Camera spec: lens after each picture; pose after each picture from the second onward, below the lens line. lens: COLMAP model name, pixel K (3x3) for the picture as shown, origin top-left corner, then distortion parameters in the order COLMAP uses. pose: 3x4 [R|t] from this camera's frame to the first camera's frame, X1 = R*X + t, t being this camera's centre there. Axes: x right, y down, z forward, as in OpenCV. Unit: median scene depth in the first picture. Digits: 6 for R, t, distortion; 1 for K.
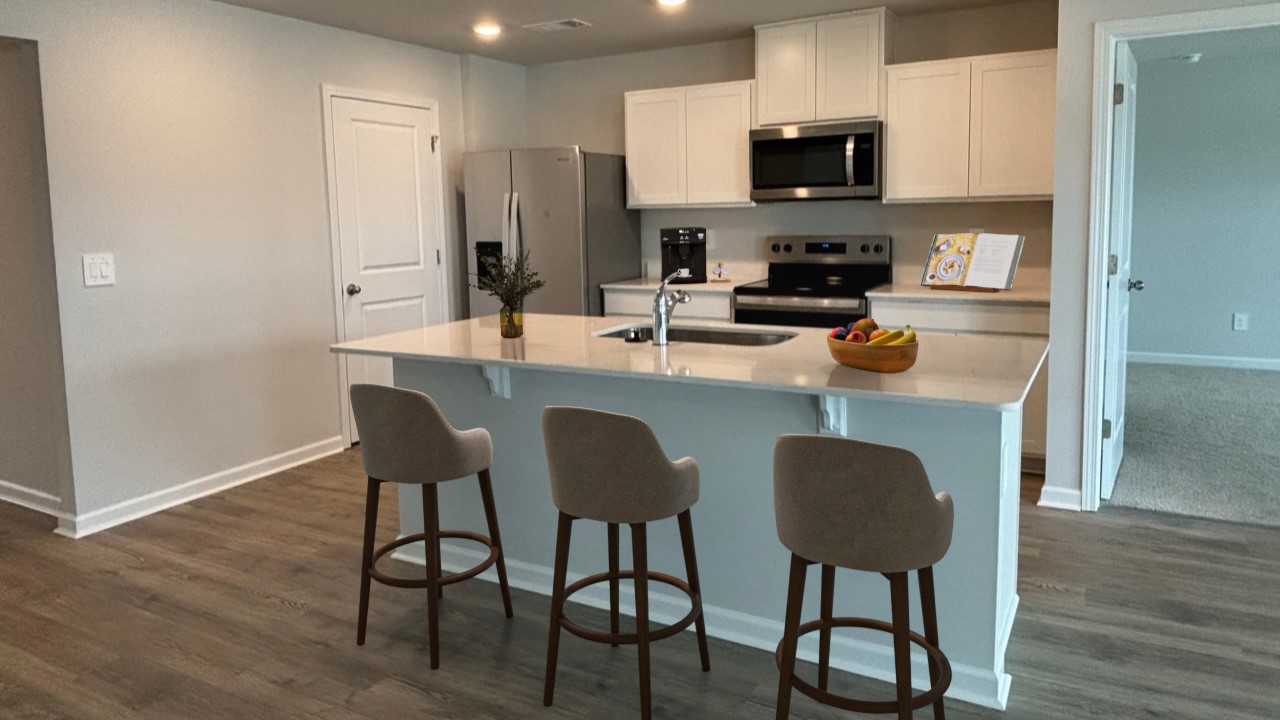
lens RADIAL K [[829.8, 0, 641.2], [0, 829.8, 350.2], [0, 0, 1]] dist [-0.011828, -0.004054]
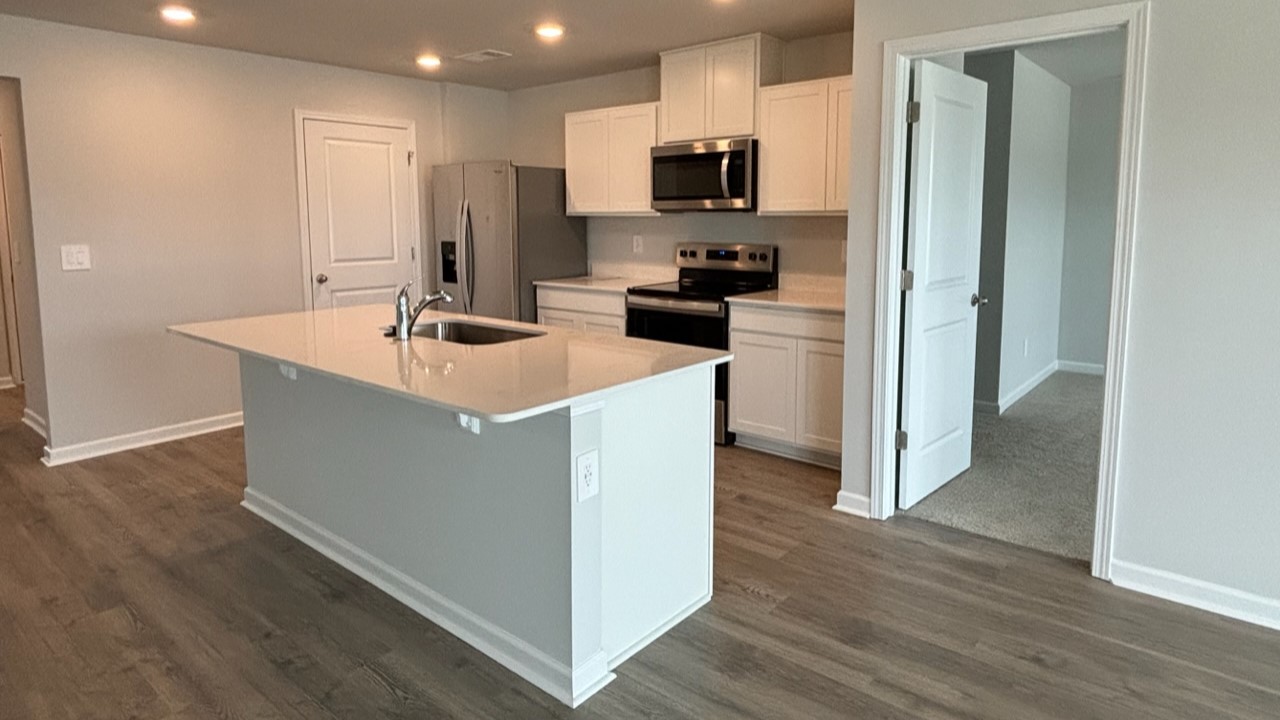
lens RADIAL K [[708.5, 0, 649.9], [0, 708.5, 338.8], [0, 0, 1]] dist [-0.011382, -0.000173]
pose [[0.983644, 0.048385, -0.173500, 0.323461], [-0.046940, 0.998820, 0.012424, -0.021659], [0.173897, -0.004077, 0.984755, 0.067909]]
